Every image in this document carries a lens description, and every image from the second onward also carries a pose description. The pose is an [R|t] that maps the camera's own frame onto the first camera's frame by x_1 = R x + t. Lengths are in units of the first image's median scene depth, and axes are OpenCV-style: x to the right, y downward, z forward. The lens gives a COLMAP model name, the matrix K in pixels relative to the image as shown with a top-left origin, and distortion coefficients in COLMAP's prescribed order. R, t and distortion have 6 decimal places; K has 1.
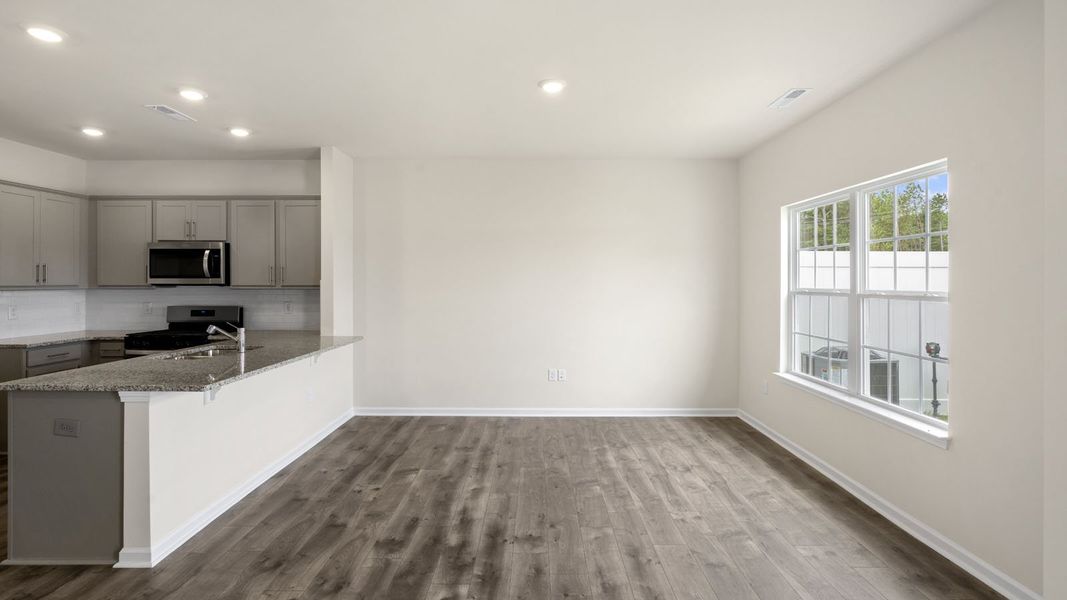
lens RADIAL K [[495.6, 0, 533.9], [0, 495.6, 282.4], [0, 0, 1]] dist [-0.002639, 0.000608]
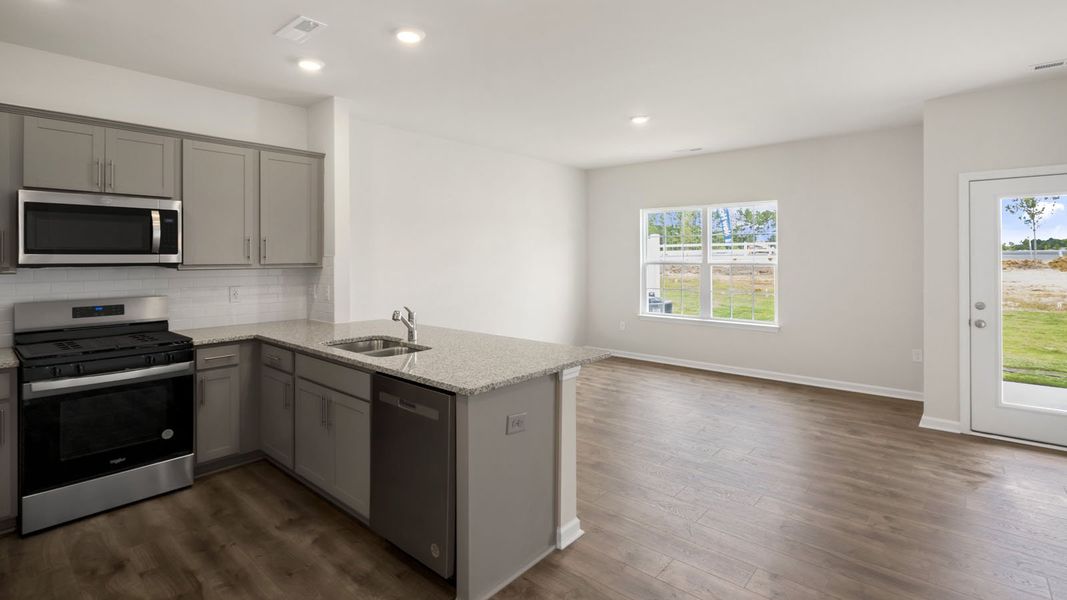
lens RADIAL K [[496.5, 0, 534.7], [0, 496.5, 256.7], [0, 0, 1]] dist [-0.004246, -0.000065]
pose [[0.651808, -0.003751, 0.758375, -0.845816], [0.002630, 0.999993, 0.002685, -0.005798], [-0.758380, 0.000244, 0.651813, 0.204336]]
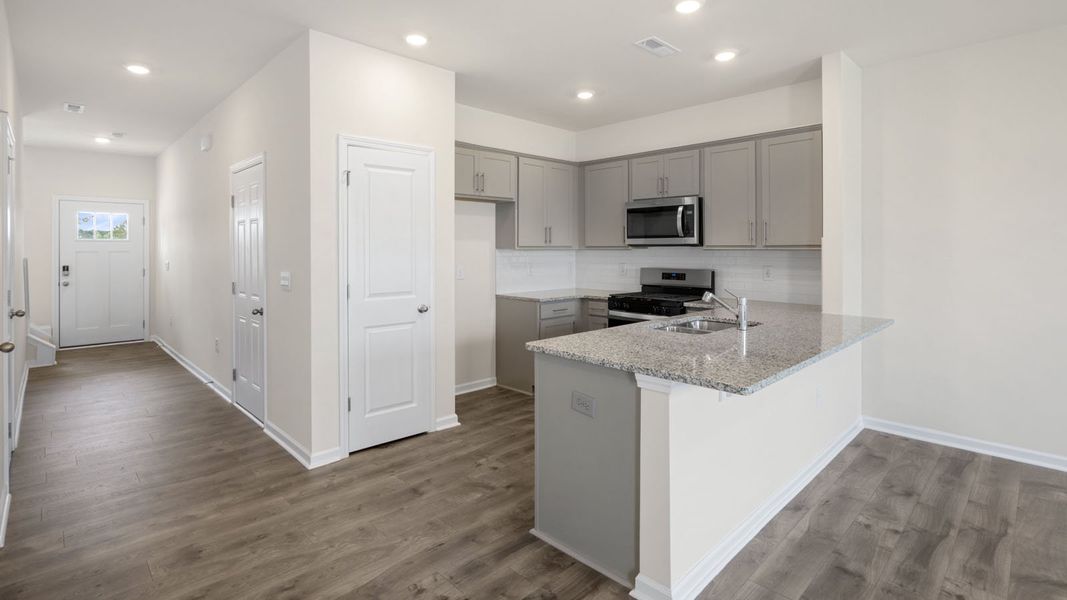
lens RADIAL K [[506.7, 0, 534.8], [0, 506.7, 250.4], [0, 0, 1]] dist [-0.001428, 0.000194]
pose [[0.704542, 0.000331, -0.709662, -0.197866], [0.001486, 0.999997, 0.001942, 0.012855], [0.709660, -0.002423, 0.704540, 0.167184]]
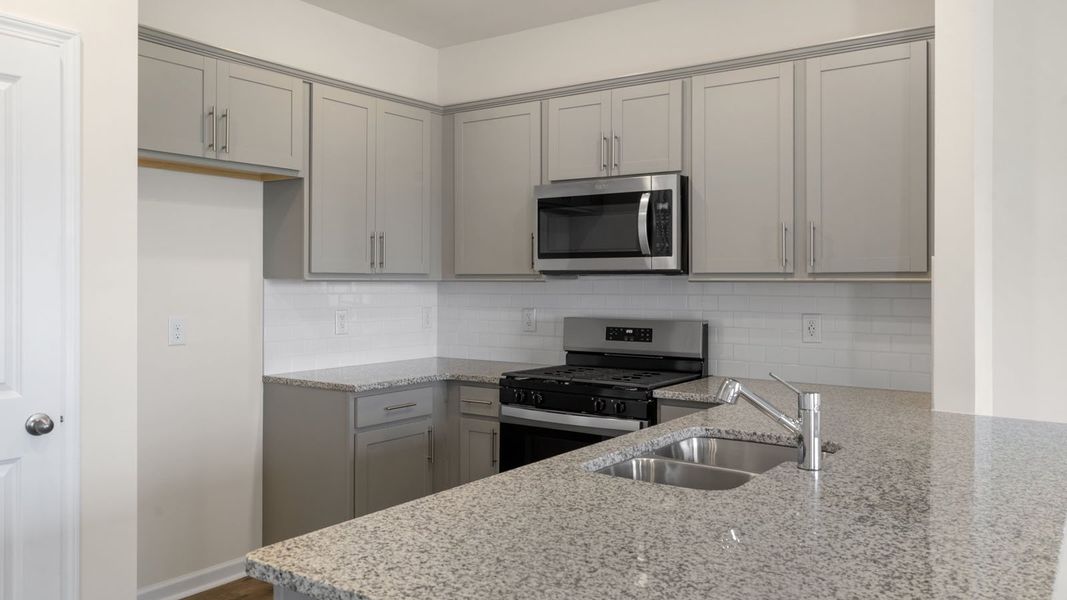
lens RADIAL K [[814.9, 0, 535.8], [0, 814.9, 281.8], [0, 0, 1]] dist [0.012476, 0.003812]
pose [[0.821440, 0.000480, -0.570295, -0.330204], [-0.001910, 0.999996, -0.001909, 0.015874], [0.570292, 0.002657, 0.821438, 0.350317]]
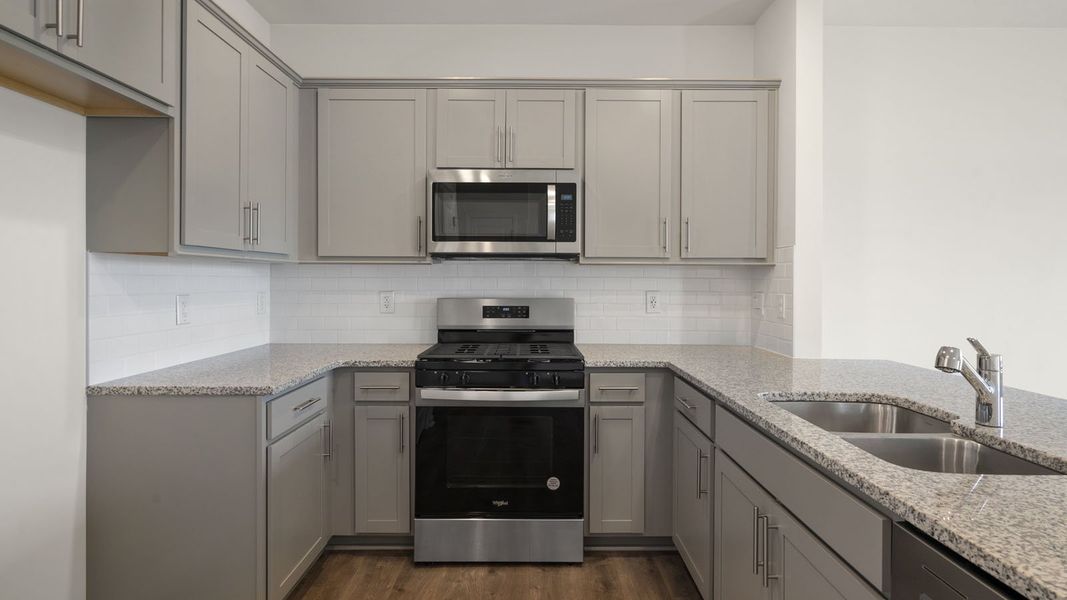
lens RADIAL K [[524.0, 0, 535.1], [0, 524.0, 285.1], [0, 0, 1]] dist [0.002149, 0.000597]
pose [[0.999974, 0.002350, 0.006807, -0.694220], [-0.002418, 0.999947, 0.009966, 0.030664], [-0.006784, -0.009982, 0.999927, 0.482789]]
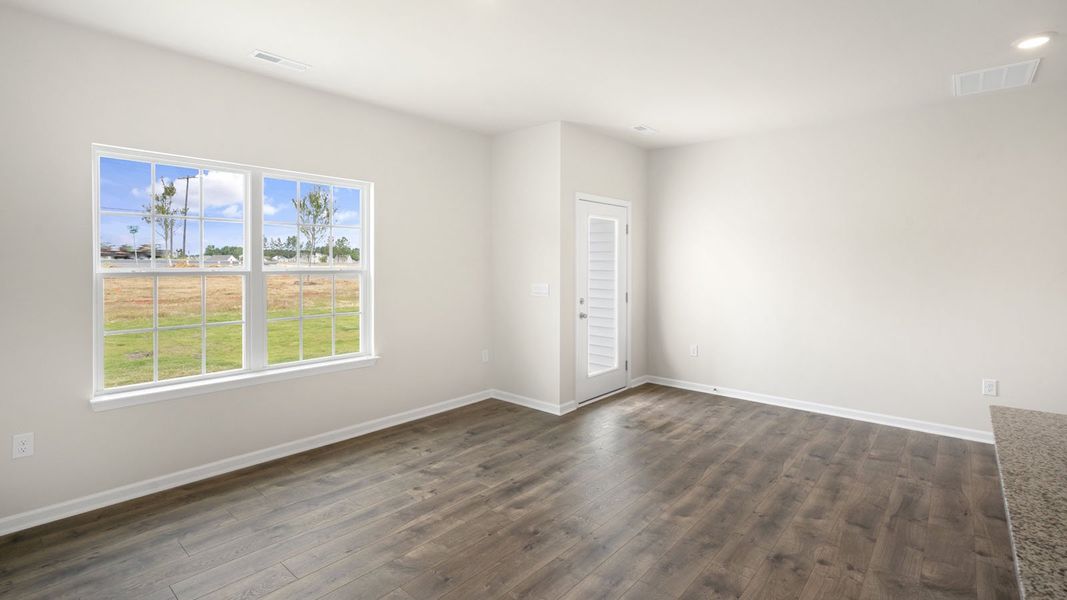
lens RADIAL K [[491.5, 0, 533.0], [0, 491.5, 269.8], [0, 0, 1]] dist [-0.001046, 0.000166]
pose [[-0.756643, -0.010096, 0.653751, -0.324301], [-0.003586, 0.999930, 0.011291, 0.004517], [-0.653819, 0.006199, -0.756626, 1.015121]]
